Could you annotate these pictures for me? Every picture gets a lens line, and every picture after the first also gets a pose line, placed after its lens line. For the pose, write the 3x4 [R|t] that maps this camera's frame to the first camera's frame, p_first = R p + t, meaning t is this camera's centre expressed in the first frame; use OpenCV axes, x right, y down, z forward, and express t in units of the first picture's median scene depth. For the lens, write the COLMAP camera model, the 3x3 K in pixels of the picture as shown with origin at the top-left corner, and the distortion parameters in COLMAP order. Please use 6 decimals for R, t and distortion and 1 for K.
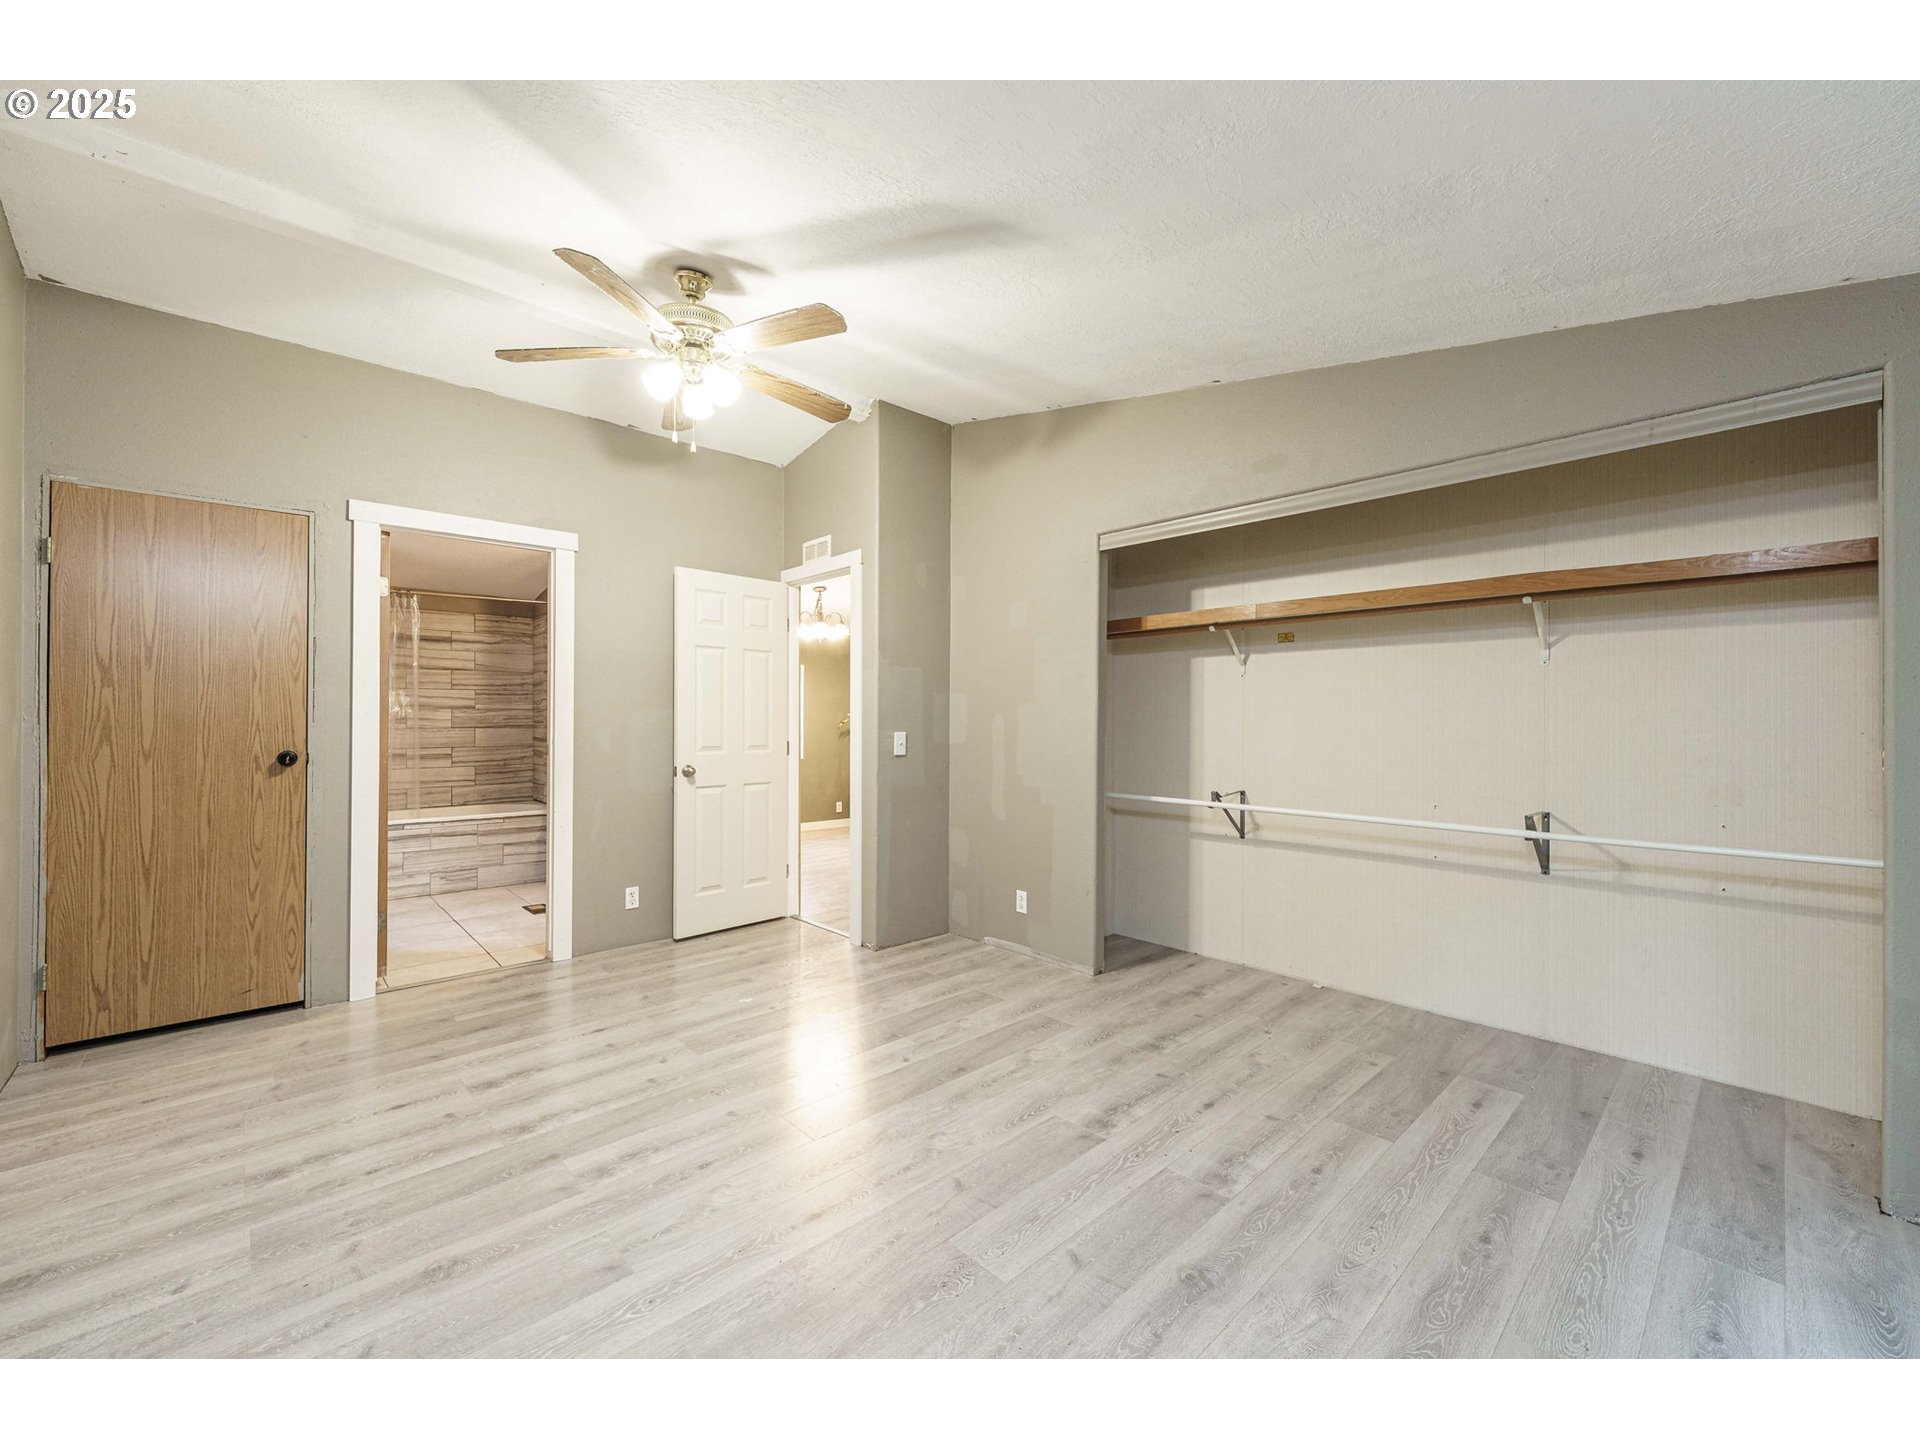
lens RADIAL K [[784.3, 0, 961.0], [0, 784.3, 716.6], [0, 0, 1]] dist [0.000146, -0.000141]
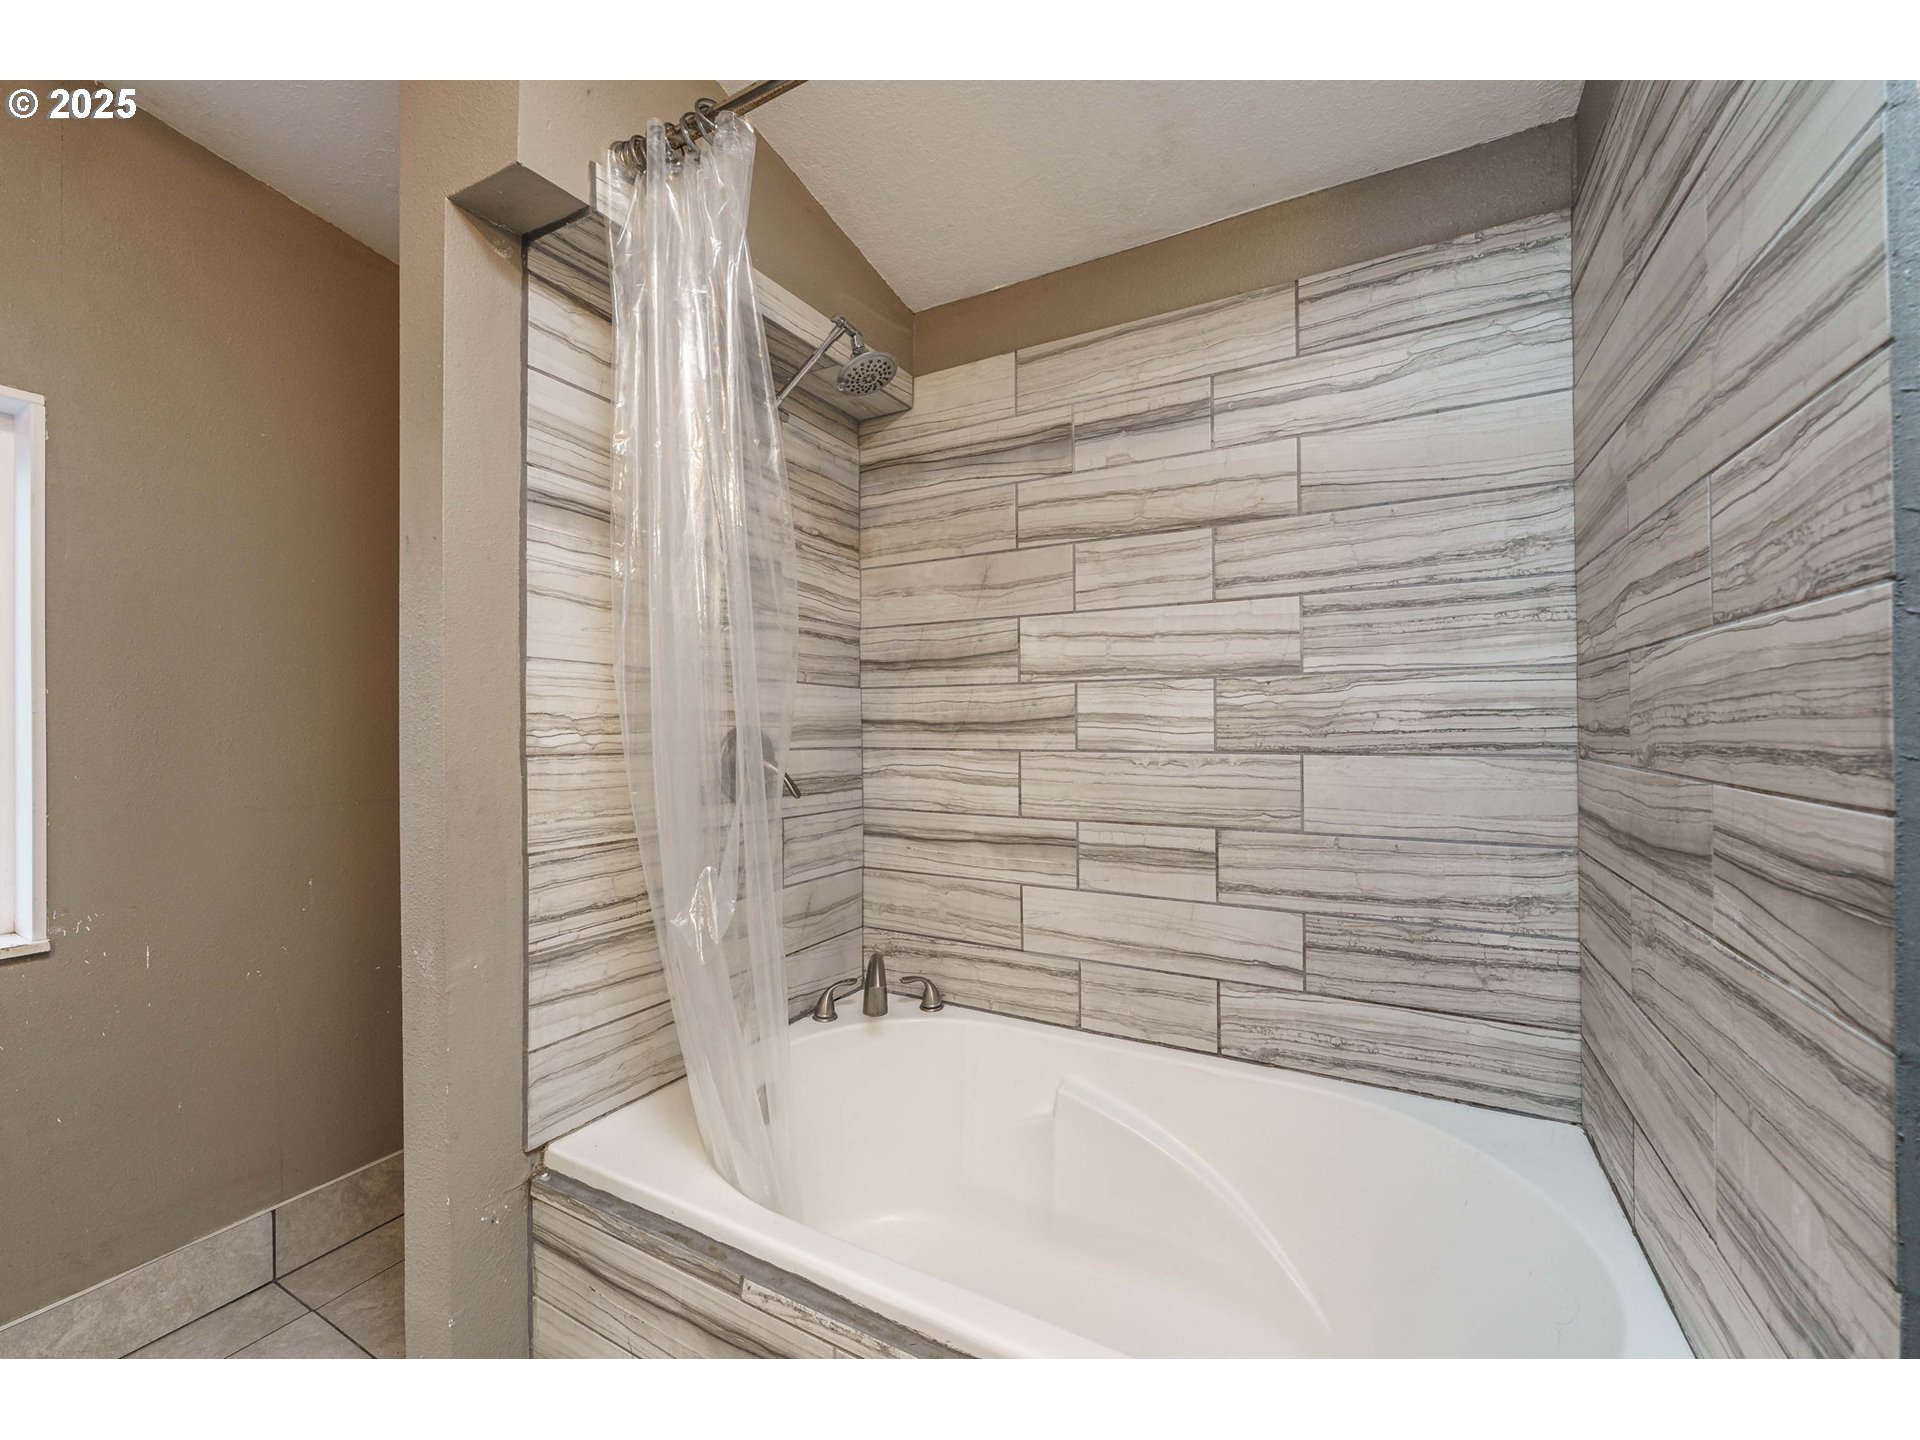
lens RADIAL K [[784.3, 0, 955.5], [0, 784.3, 720.1], [0, 0, 1]] dist [0.000146, -0.000141]
pose [[0.318582, -0.008938, -0.947853, -0.431231], [0.007510, 0.999948, -0.006905, 0.005337], [0.947866, -0.004919, 0.318633, 0.832518]]
